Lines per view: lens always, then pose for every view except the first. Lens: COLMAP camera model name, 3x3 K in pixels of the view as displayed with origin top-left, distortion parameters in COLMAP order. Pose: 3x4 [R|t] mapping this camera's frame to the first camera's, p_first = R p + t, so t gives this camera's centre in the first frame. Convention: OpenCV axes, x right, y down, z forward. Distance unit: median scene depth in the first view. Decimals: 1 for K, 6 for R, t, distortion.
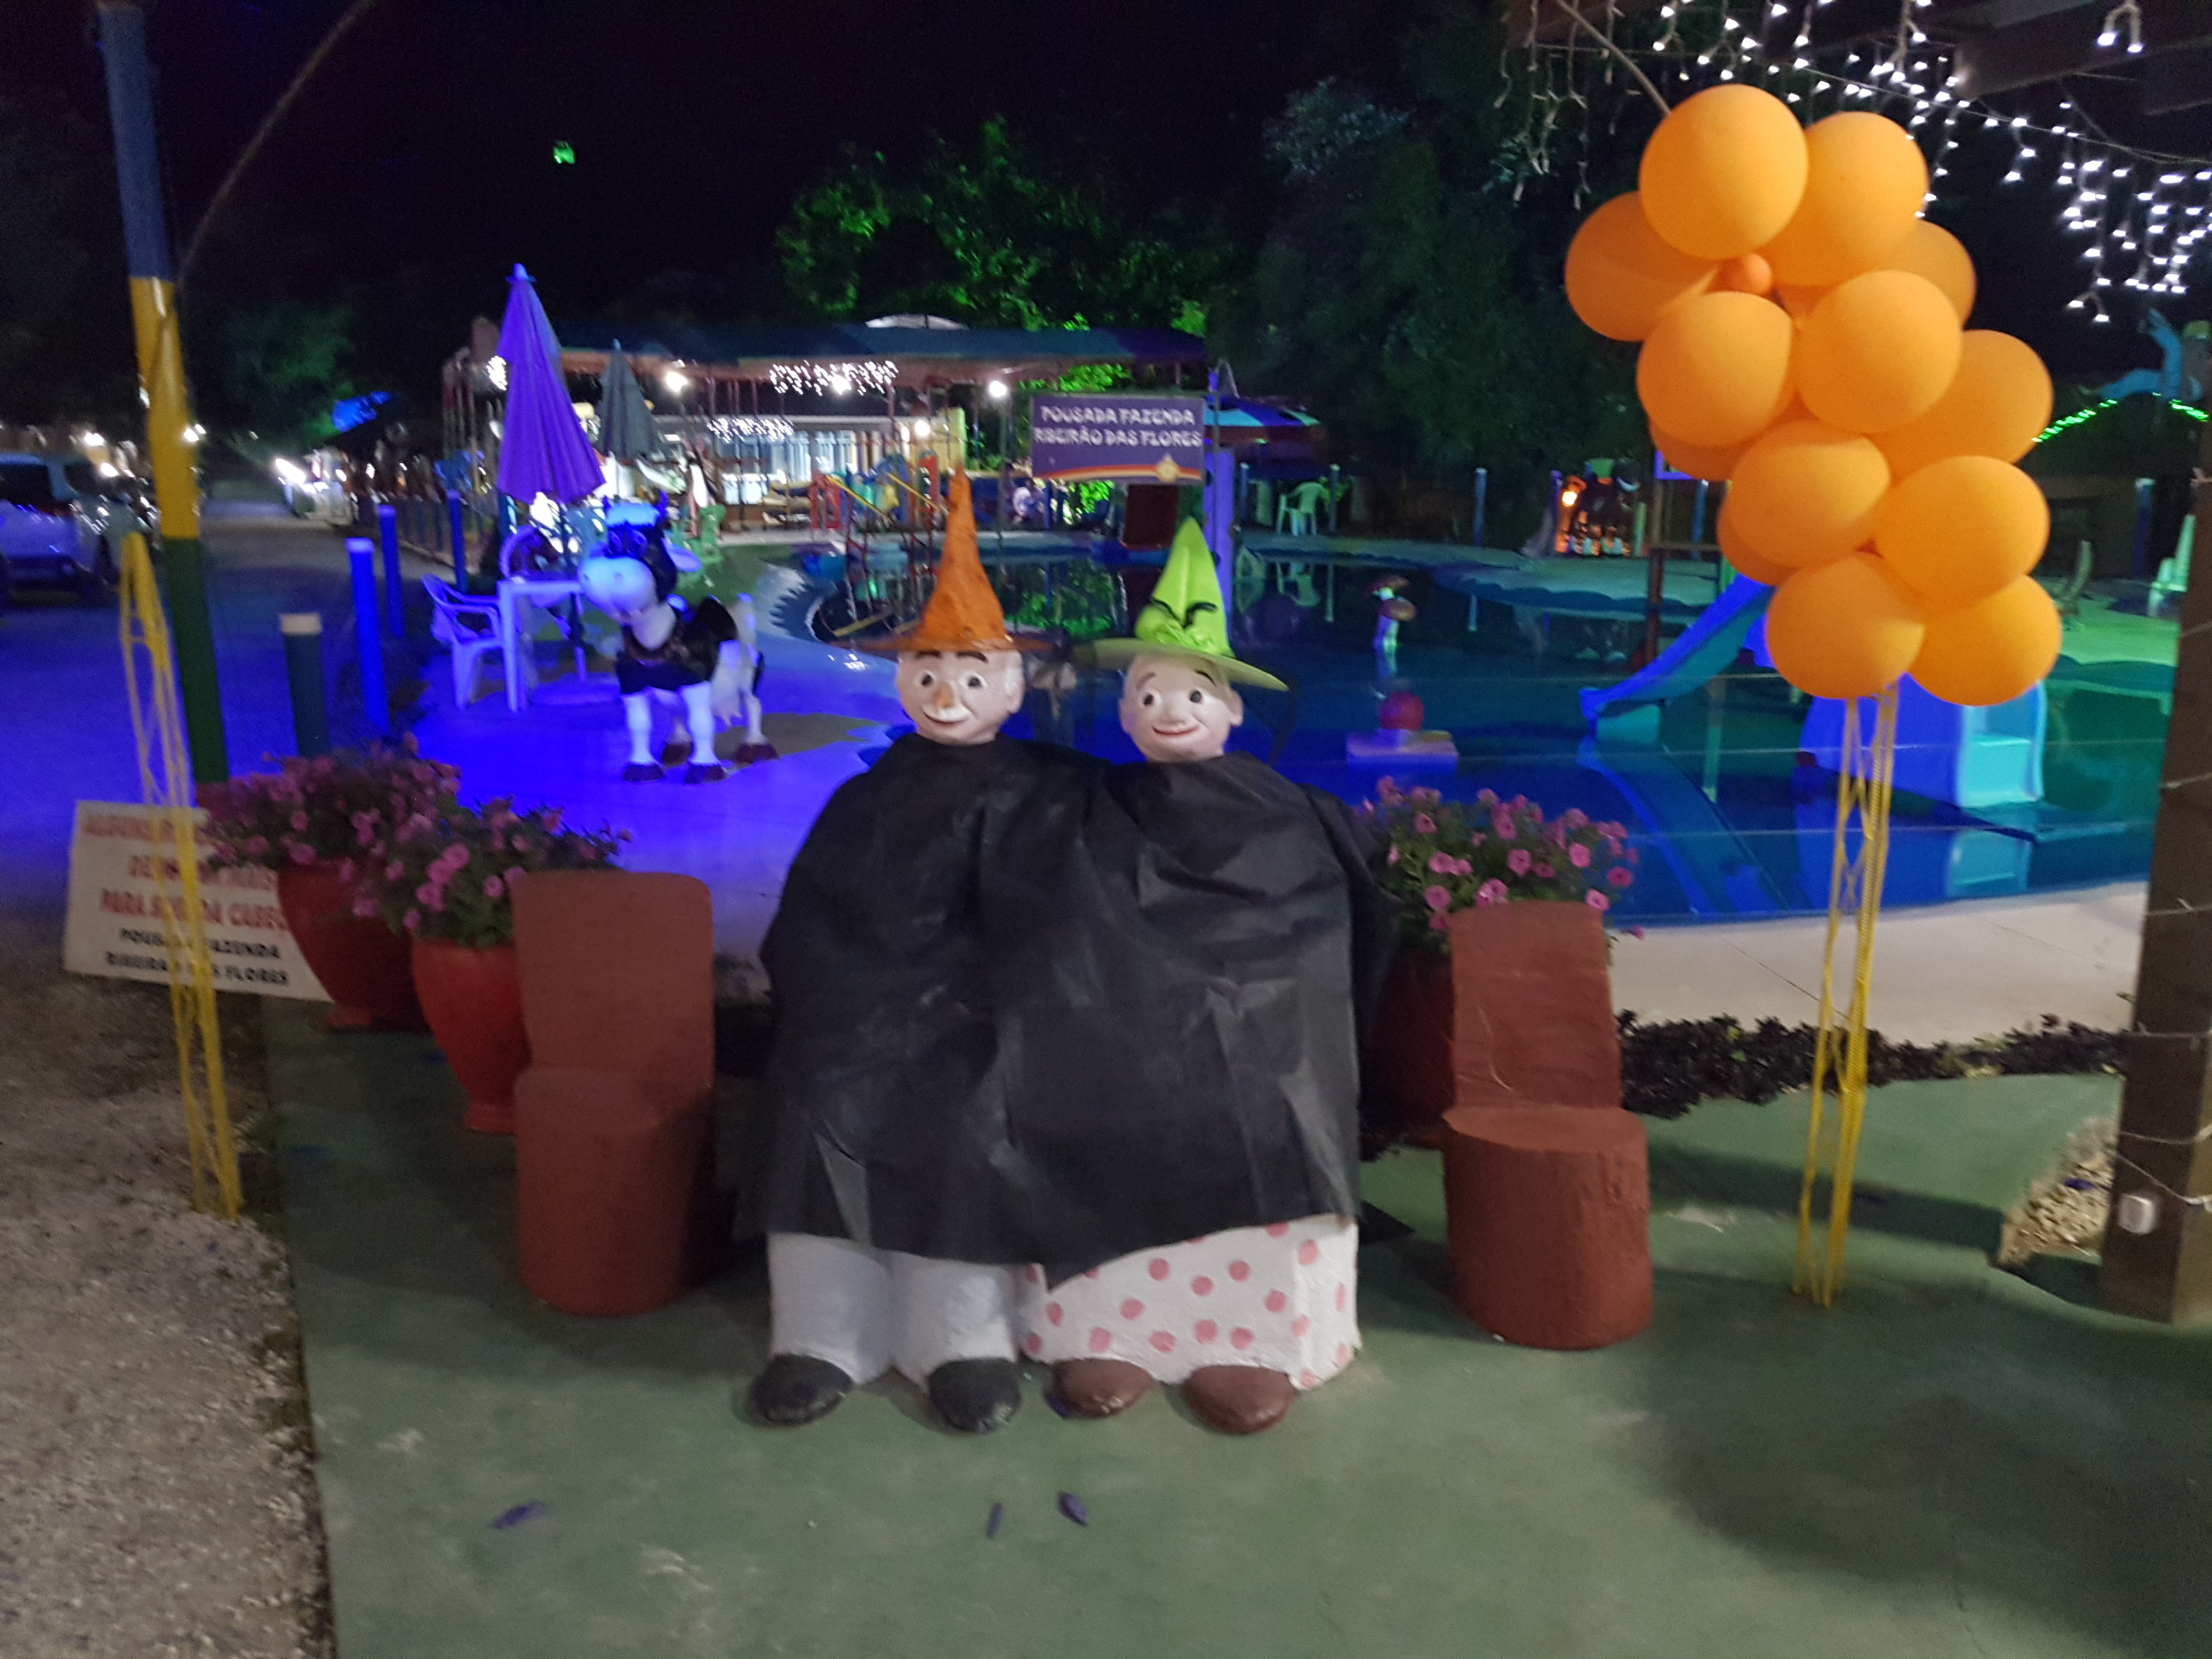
lens RADIAL K [[1708.2, 0, 1063.0], [0, 1708.2, 833.5], [0, 0, 1]] dist [0.289389, -0.615608]
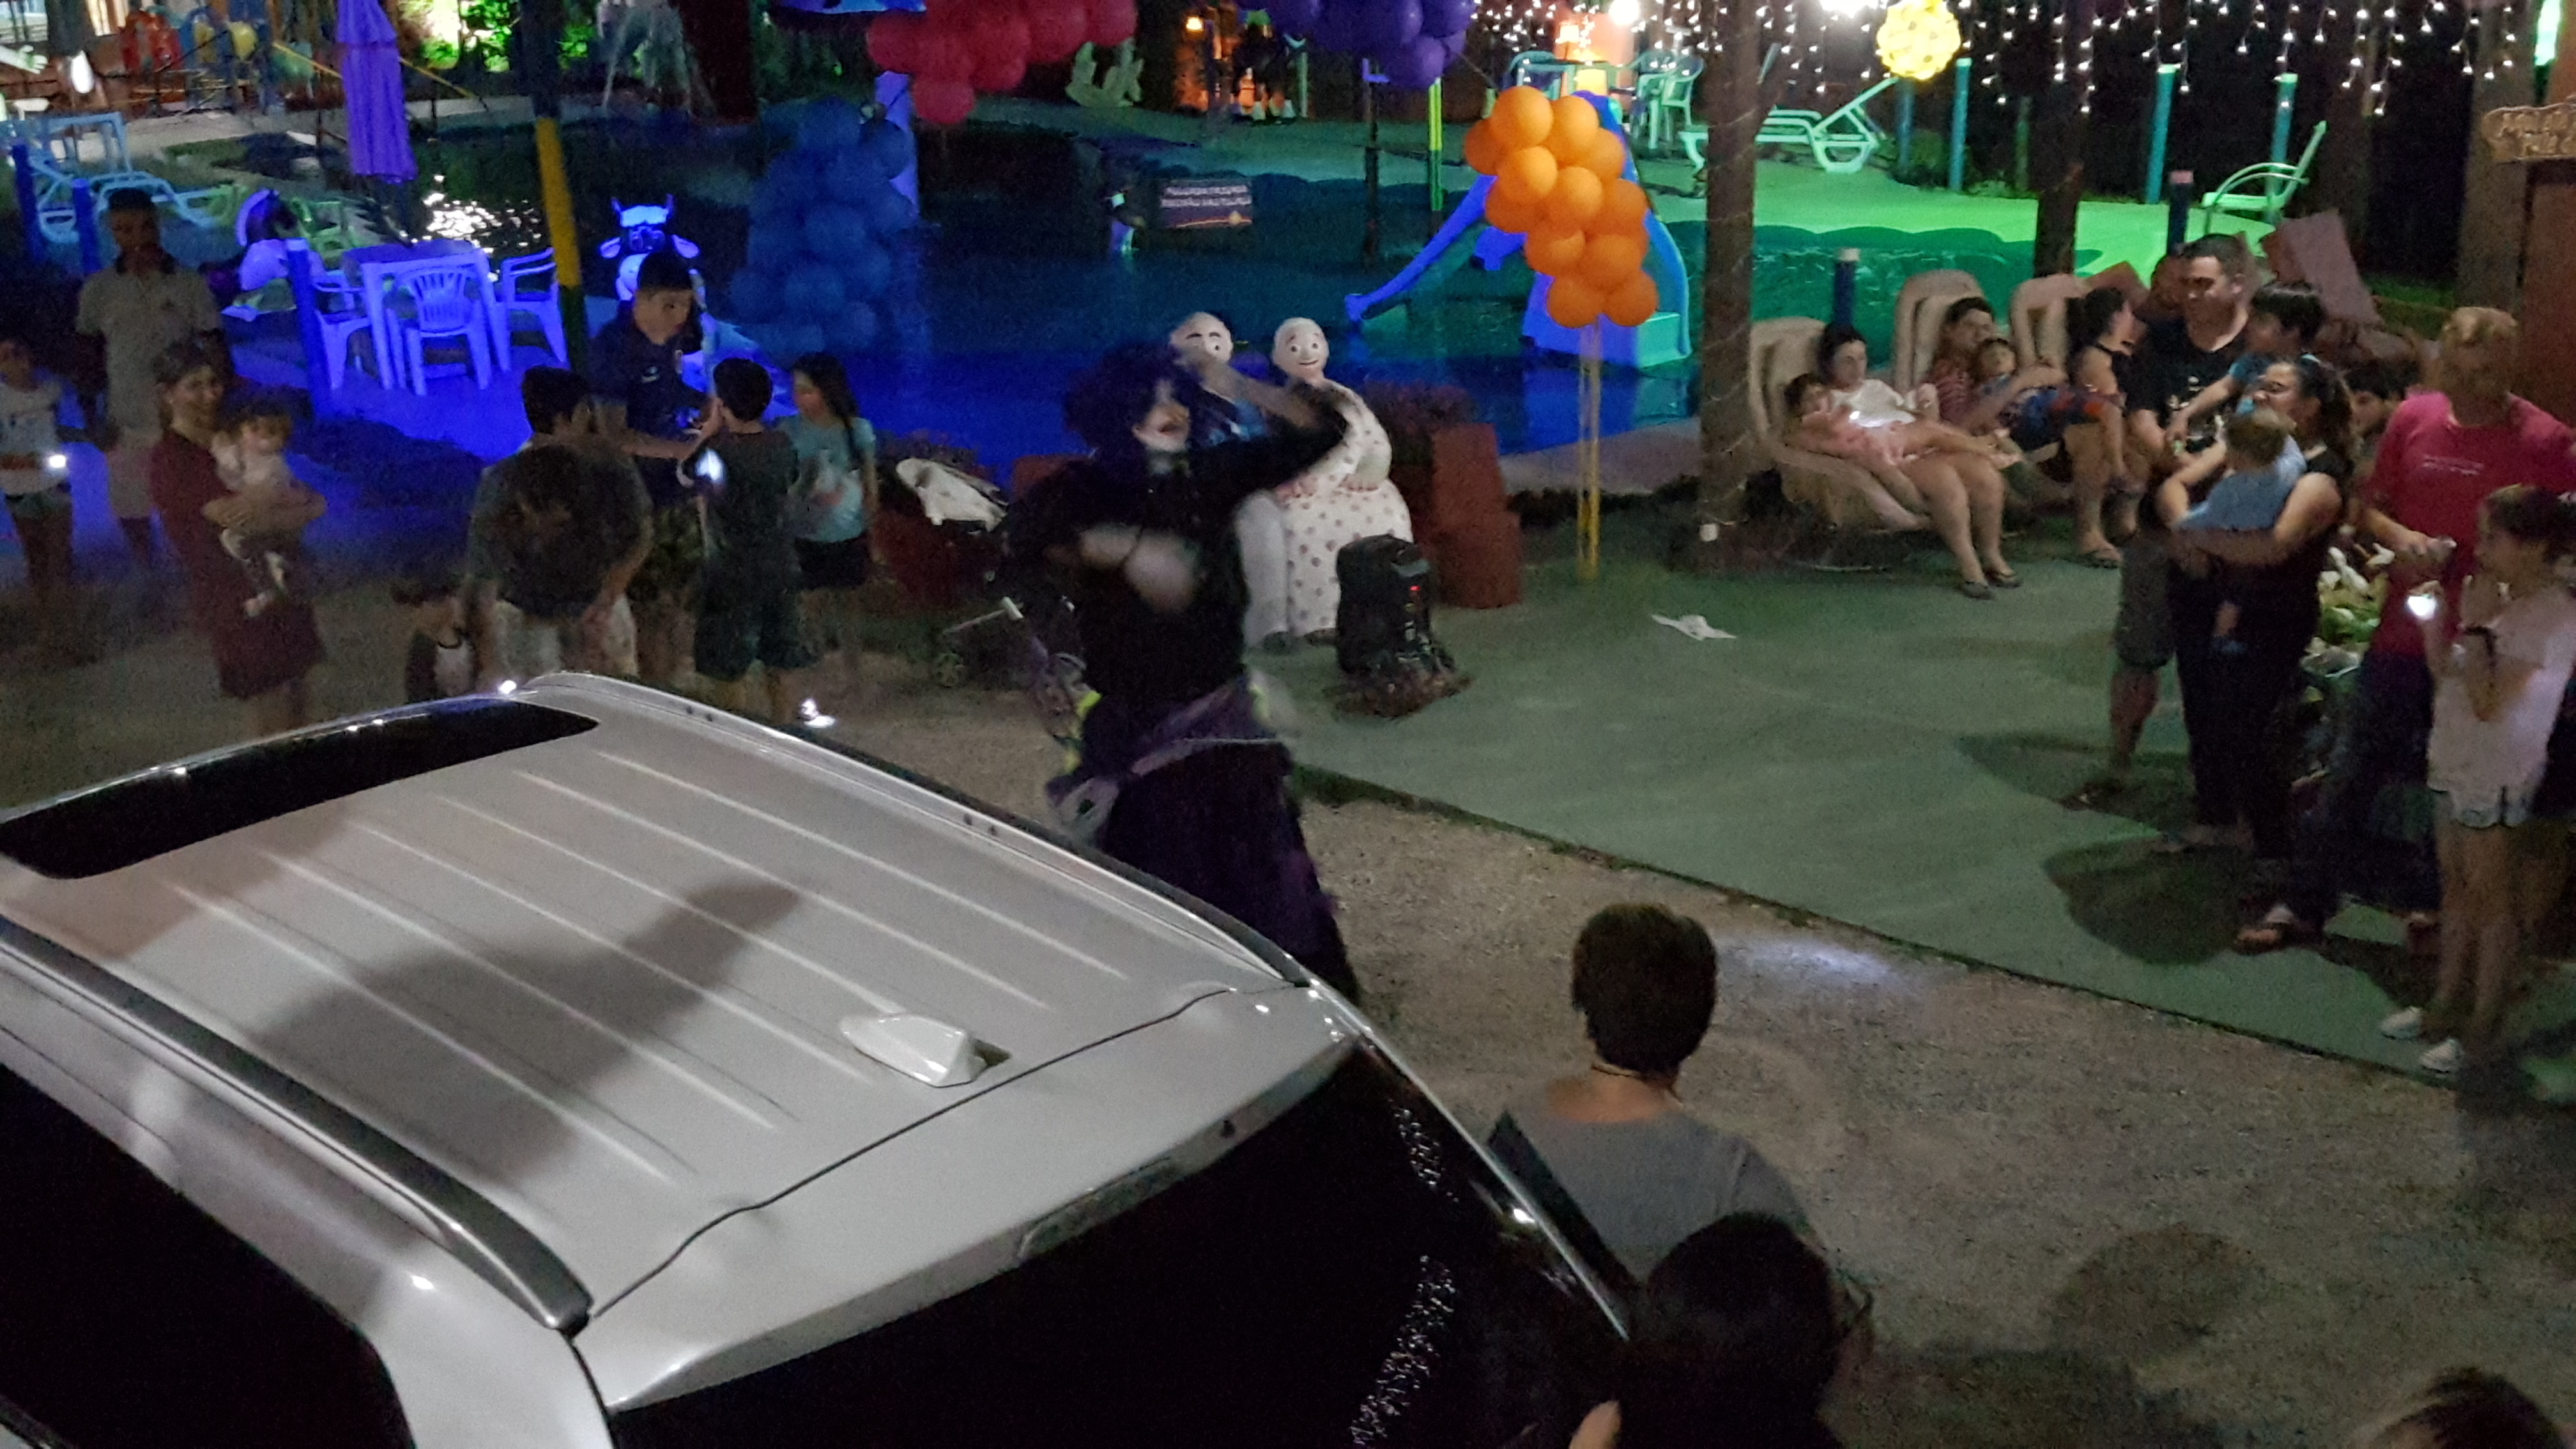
lens RADIAL K [[2686.7, 0, 1298.3], [0, 2686.7, 779.4], [0, 0, 1]] dist [0.323085, -0.776605]
pose [[0.936938, -0.133429, 0.323024, -0.870209], [0.098368, 0.987568, 0.122606, 0.025173], [-0.335368, -0.083099, 0.938415, -1.726309]]
